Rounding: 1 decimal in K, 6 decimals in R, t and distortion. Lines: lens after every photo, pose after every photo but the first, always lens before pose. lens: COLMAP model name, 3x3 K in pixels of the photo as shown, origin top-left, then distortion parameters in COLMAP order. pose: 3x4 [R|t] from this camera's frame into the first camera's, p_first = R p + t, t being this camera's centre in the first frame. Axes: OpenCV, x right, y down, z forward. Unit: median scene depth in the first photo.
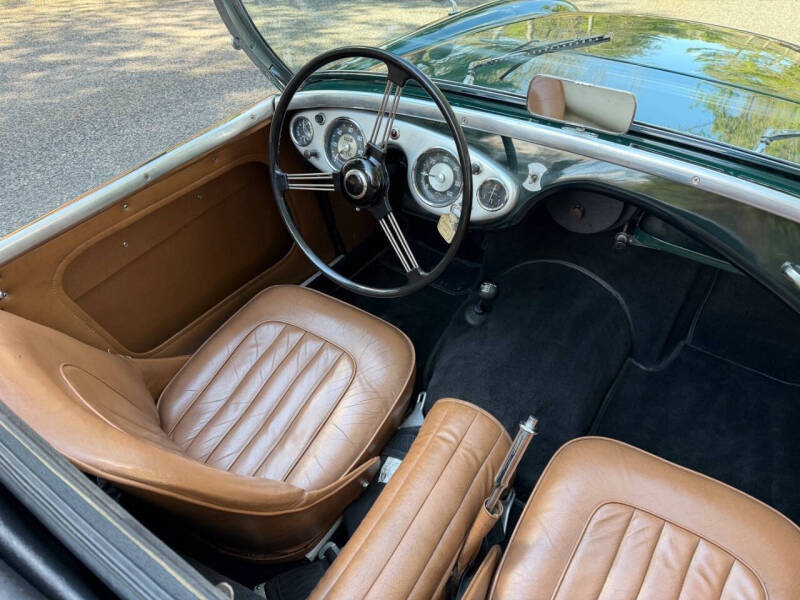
lens RADIAL K [[545.0, 0, 397.7], [0, 545.0, 306.3], [0, 0, 1]] dist [0.112931, -0.177607]
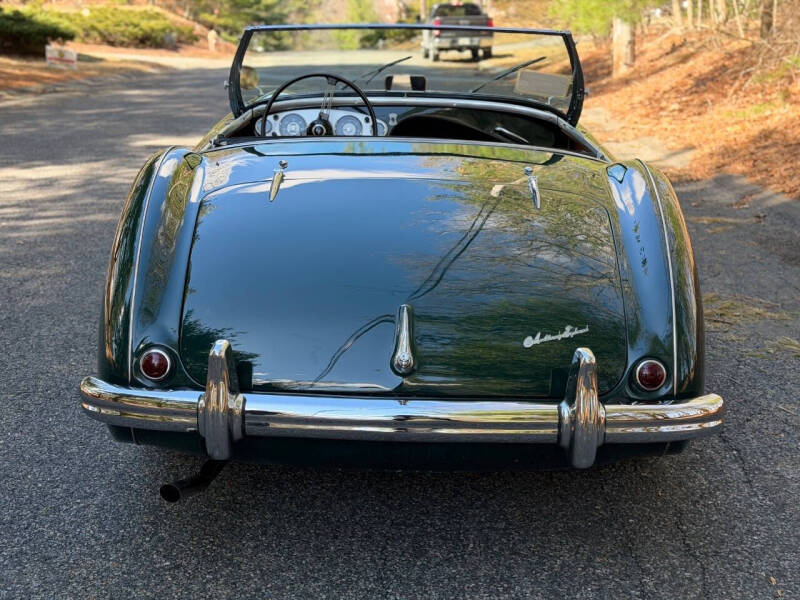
lens RADIAL K [[1090.8, 0, 401.2], [0, 1090.8, 295.3], [0, 0, 1]] dist [0.169353, -0.326714]
pose [[0.844579, -0.140362, 0.516705, -1.901903], [0.347689, 0.877655, -0.329900, 1.678743], [-0.407184, 0.458280, 0.790051, -1.990146]]
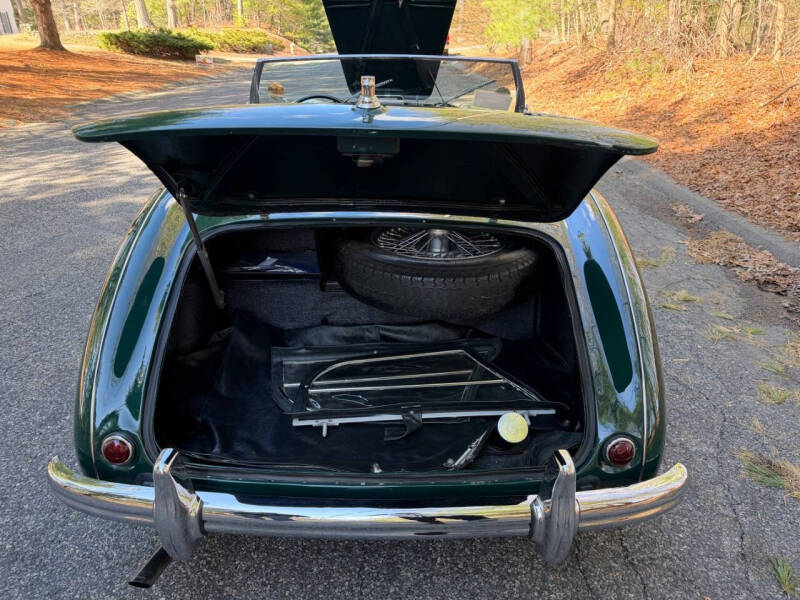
lens RADIAL K [[550.2, 0, 403.1], [0, 550.2, 304.2], [0, 0, 1]] dist [0.005712, -0.006057]
pose [[0.840040, -0.257141, 0.477714, -1.108038], [0.360088, 0.922888, -0.136434, 0.930082], [-0.405794, 0.286630, 0.867856, -1.167879]]
